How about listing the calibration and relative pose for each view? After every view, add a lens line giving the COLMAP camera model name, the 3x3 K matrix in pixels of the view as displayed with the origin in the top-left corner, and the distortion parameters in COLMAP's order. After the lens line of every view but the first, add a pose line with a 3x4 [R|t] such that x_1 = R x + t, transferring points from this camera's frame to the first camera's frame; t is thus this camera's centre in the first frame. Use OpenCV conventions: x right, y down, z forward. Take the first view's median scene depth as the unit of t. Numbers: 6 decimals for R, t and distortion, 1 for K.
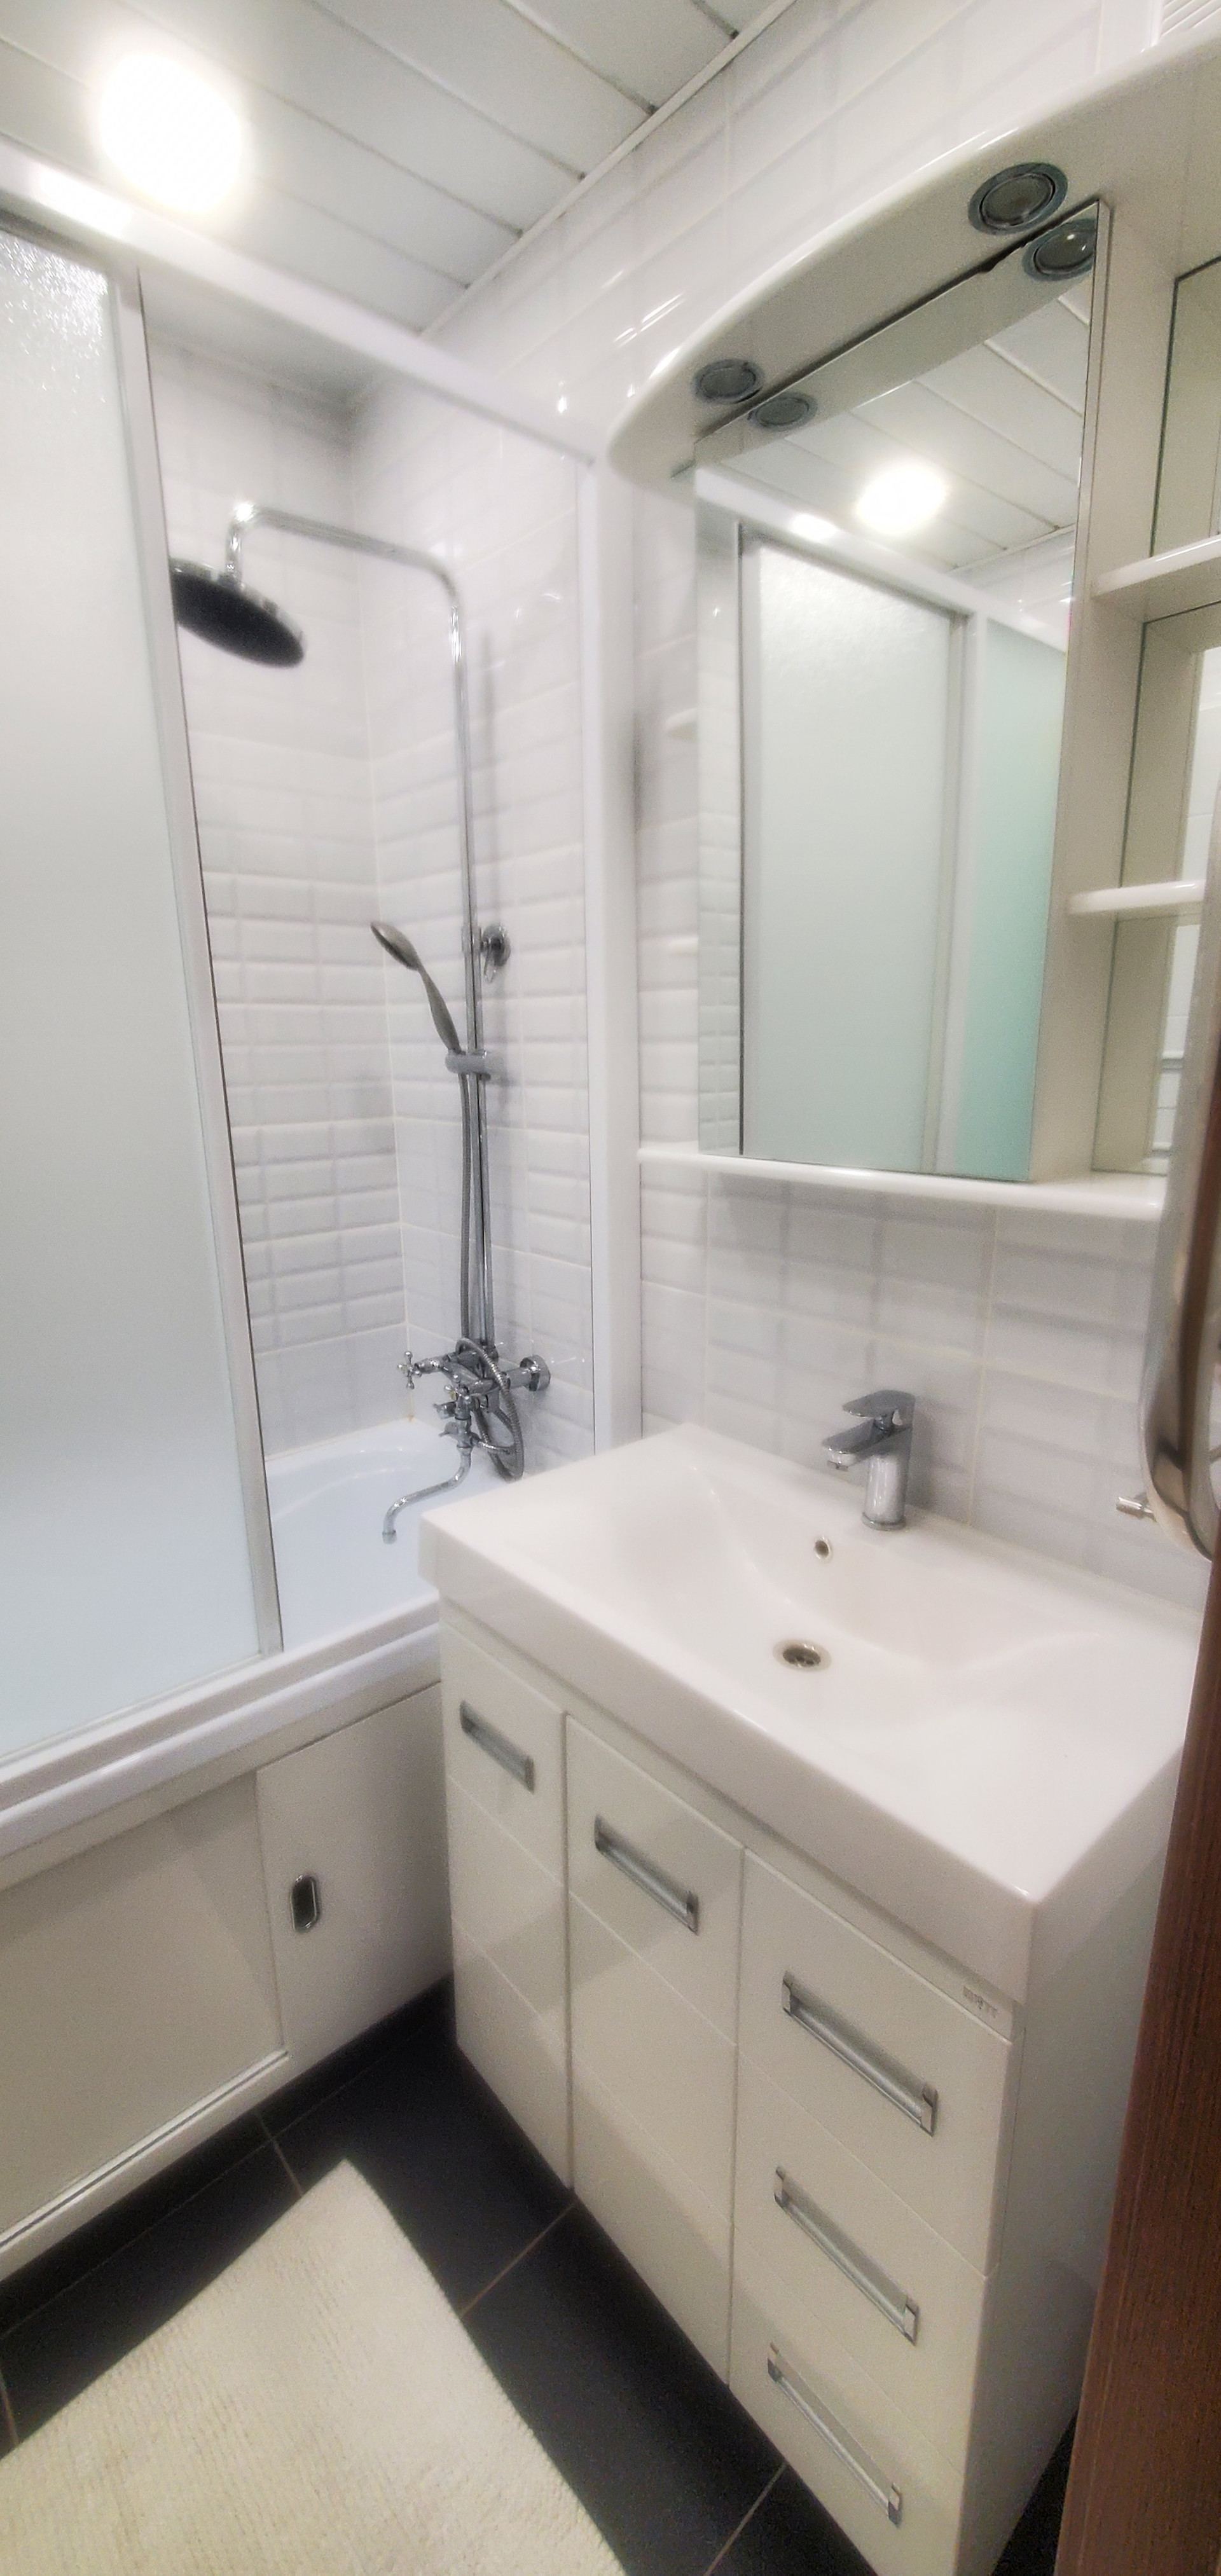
lens RADIAL K [[1018.0, 0, 604.7], [0, 1018.0, 1299.0], [0, 0, 1]] dist [0.001486, -0.000107]
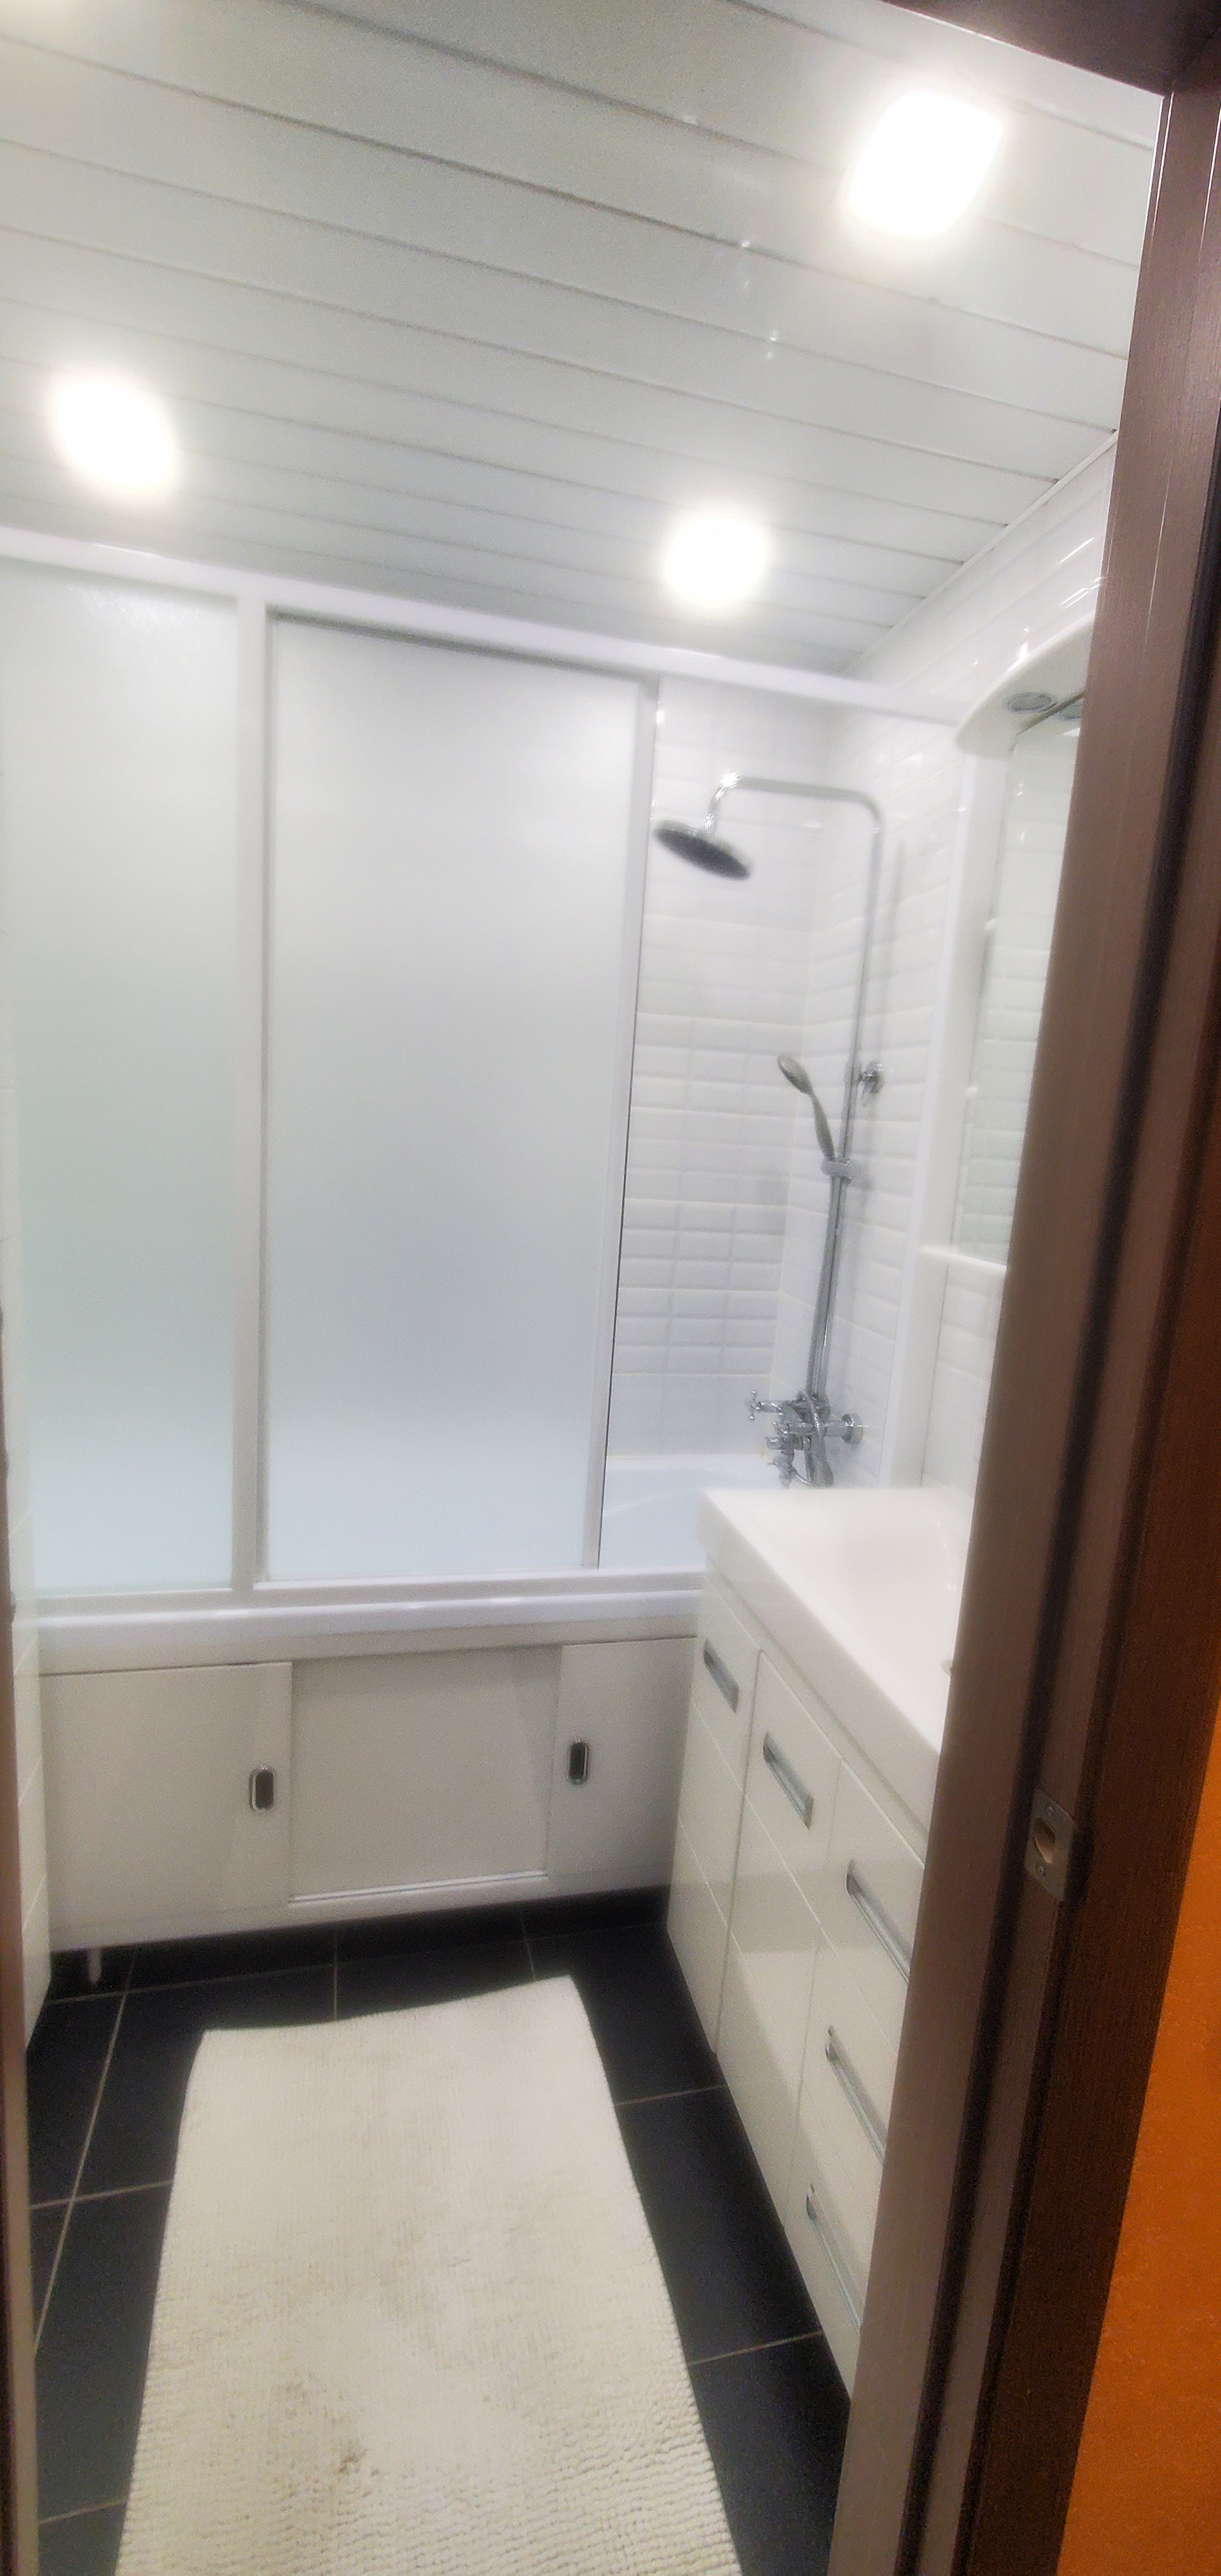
lens RADIAL K [[1018.0, 0, 604.7], [0, 1018.0, 1299.0], [0, 0, 1]] dist [0.001486, -0.000107]
pose [[0.881334, 0.149258, -0.448299, 0.201532], [-0.190648, 0.980466, -0.048364, 0.039941], [0.432324, 0.128092, 0.892574, -0.216716]]
